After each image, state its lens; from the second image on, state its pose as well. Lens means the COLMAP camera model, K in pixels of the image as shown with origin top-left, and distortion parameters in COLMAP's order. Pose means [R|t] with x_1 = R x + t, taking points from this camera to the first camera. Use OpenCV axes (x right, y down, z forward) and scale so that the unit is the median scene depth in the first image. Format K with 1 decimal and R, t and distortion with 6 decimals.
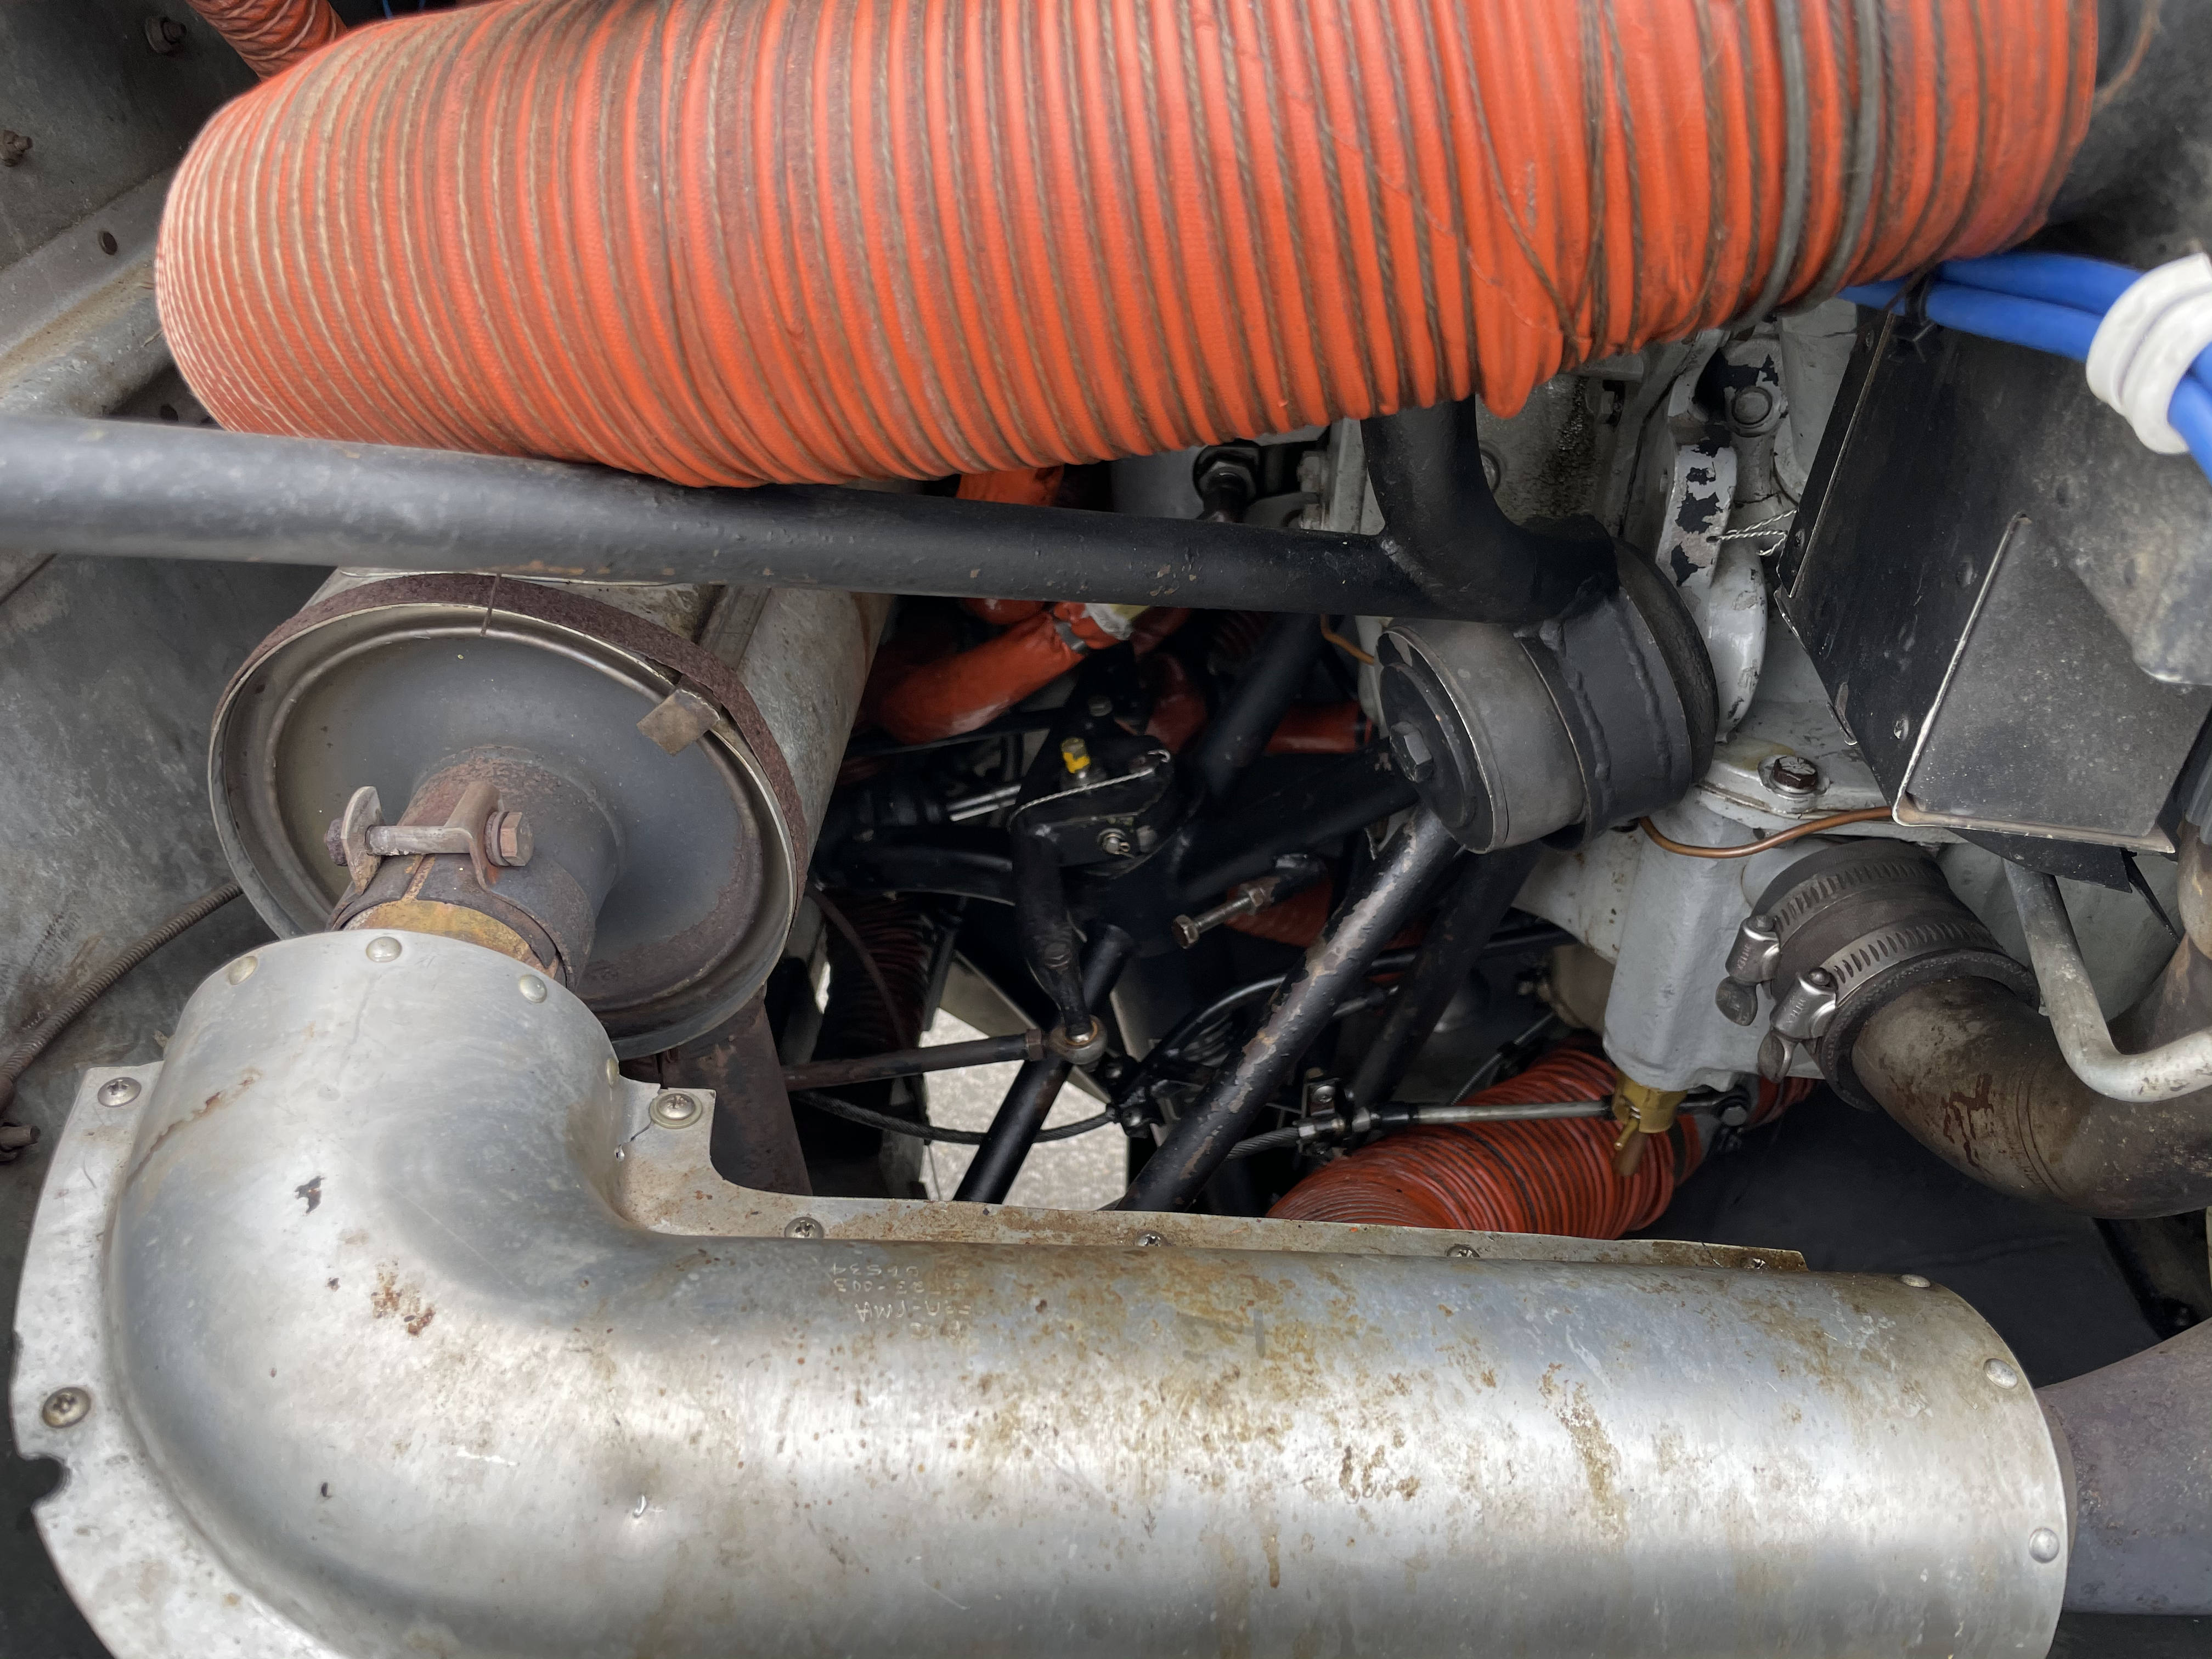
lens RADIAL K [[1678.8, 0, 1114.4], [0, 1678.8, 835.9], [0, 0, 1]] dist [0.080821, -0.111499]
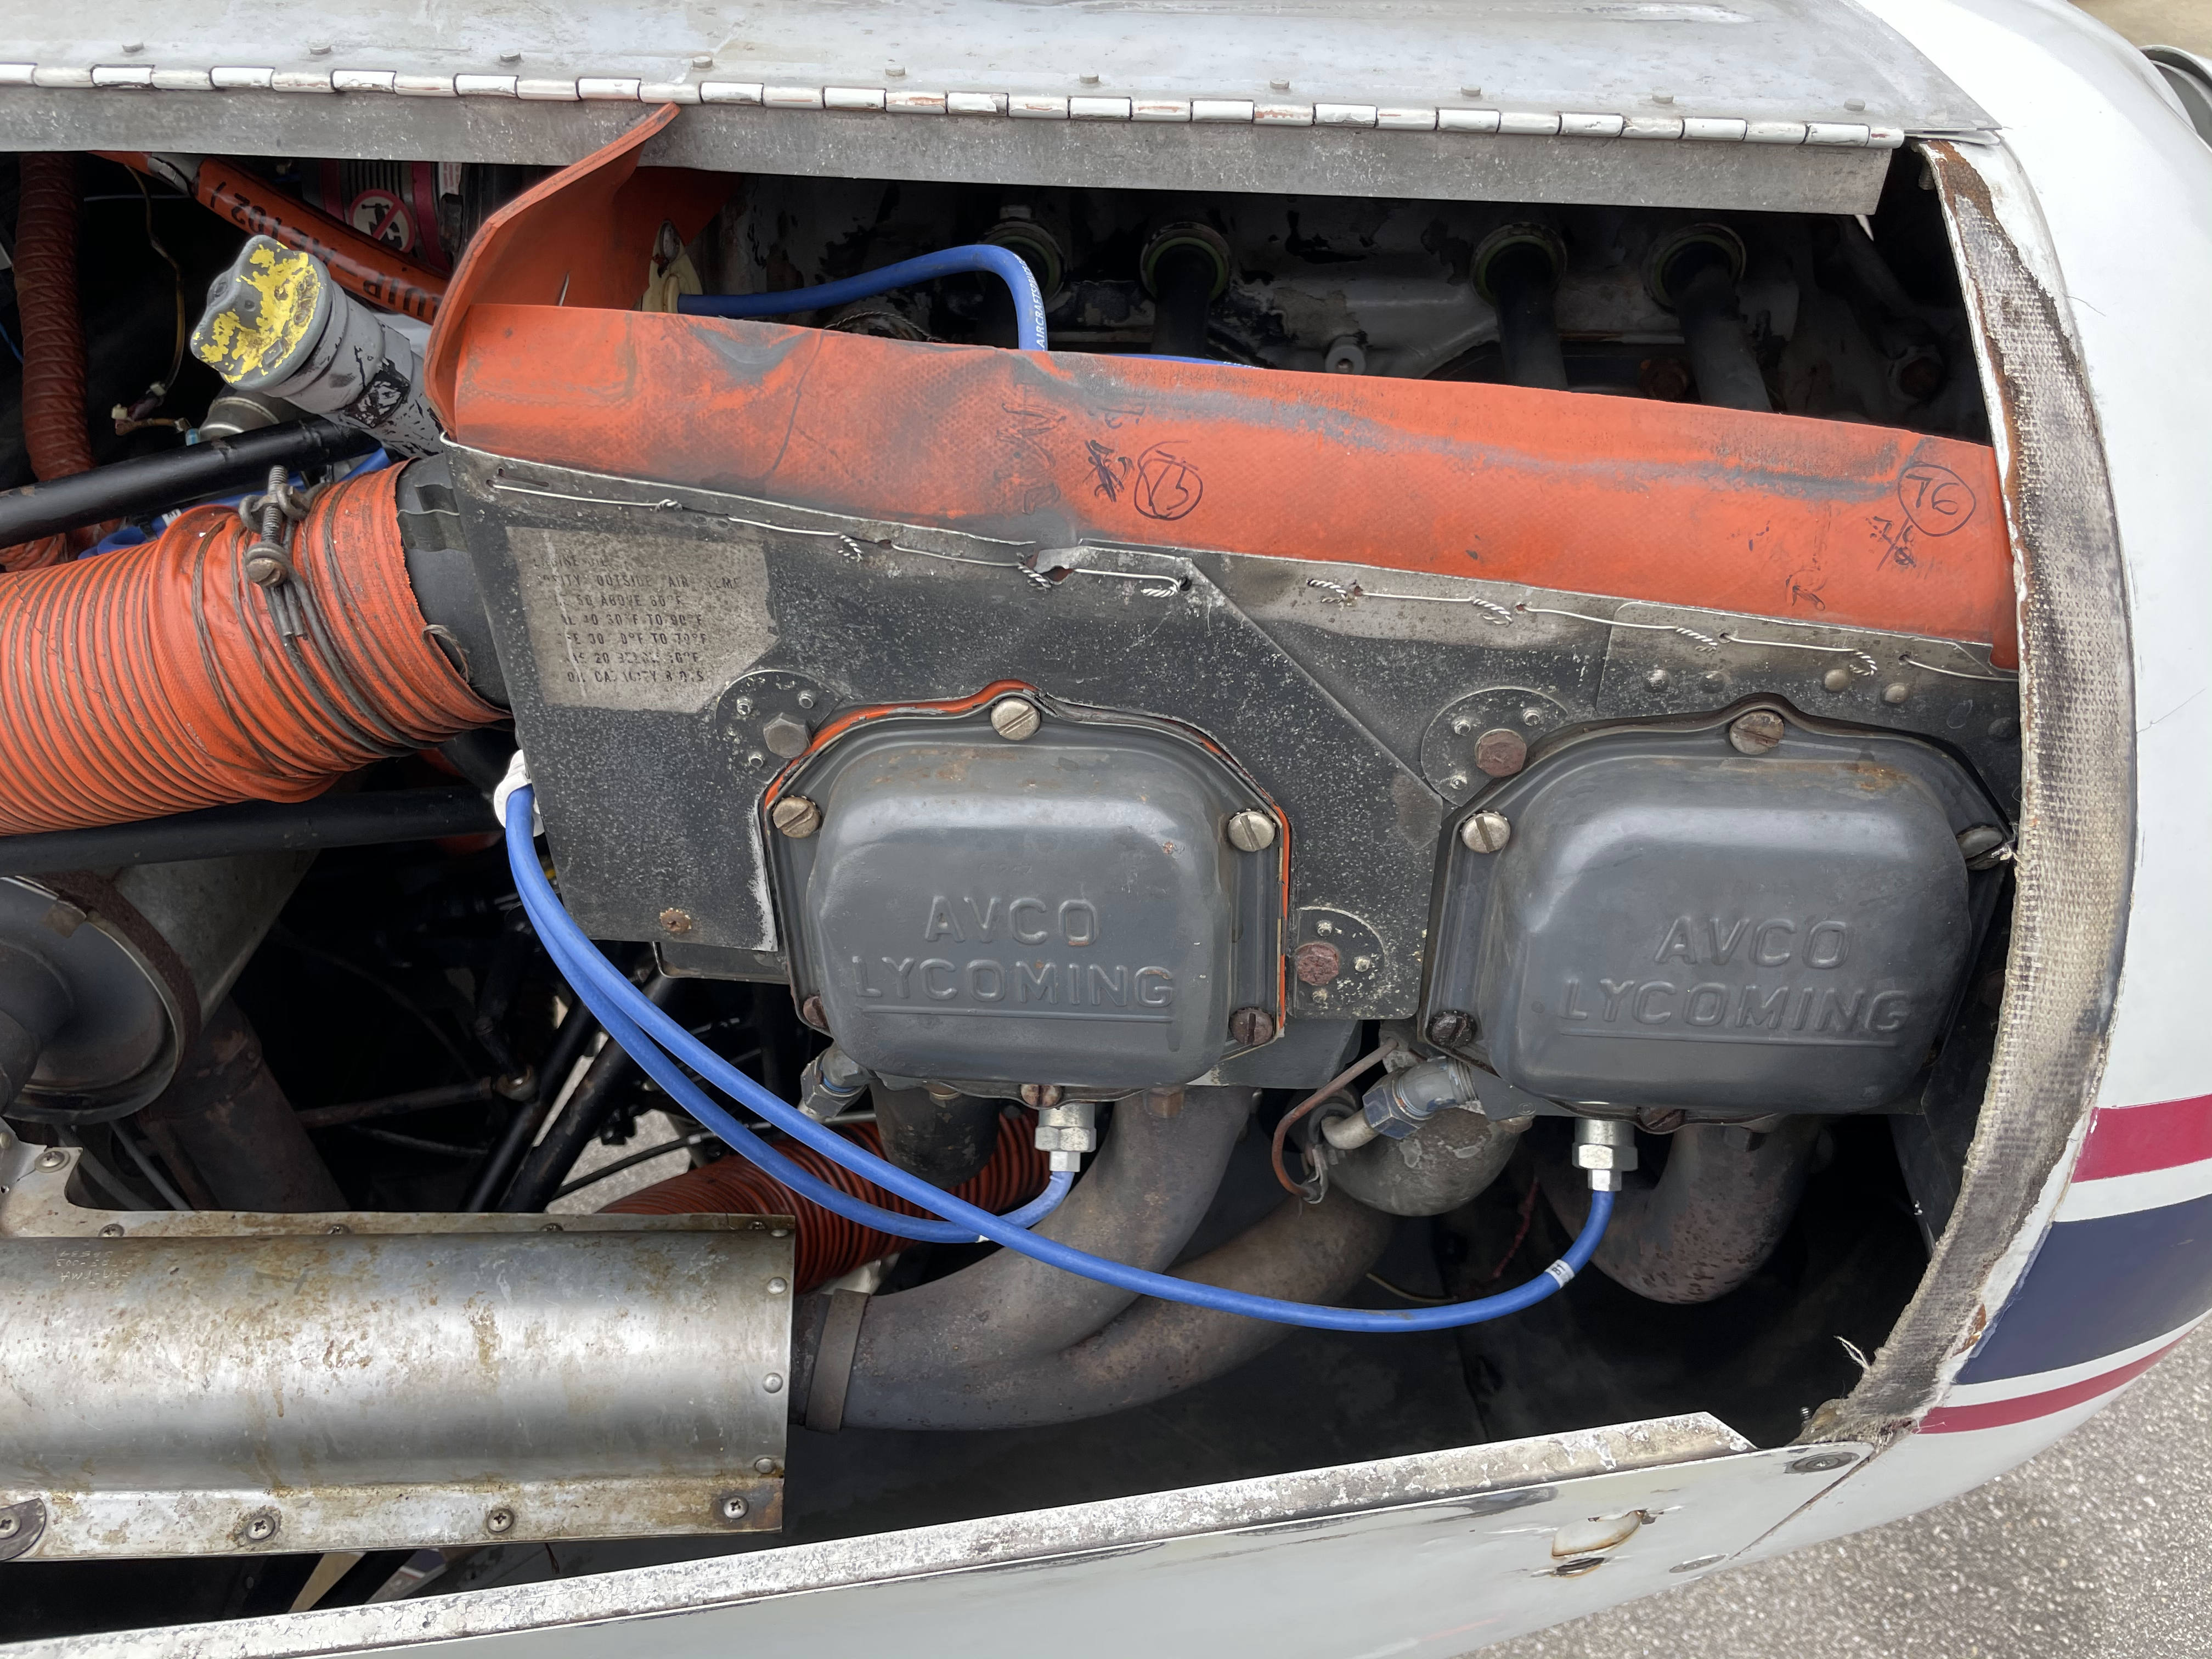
lens RADIAL K [[1678.8, 0, 1102.7], [0, 1678.8, 824.3], [0, 0, 1]] dist [0.080821, -0.111499]
pose [[0.998854, -0.041492, -0.023847, 1.017390], [0.041721, 0.999087, 0.009171, -0.172375], [0.023445, -0.010155, 0.999674, -0.788008]]
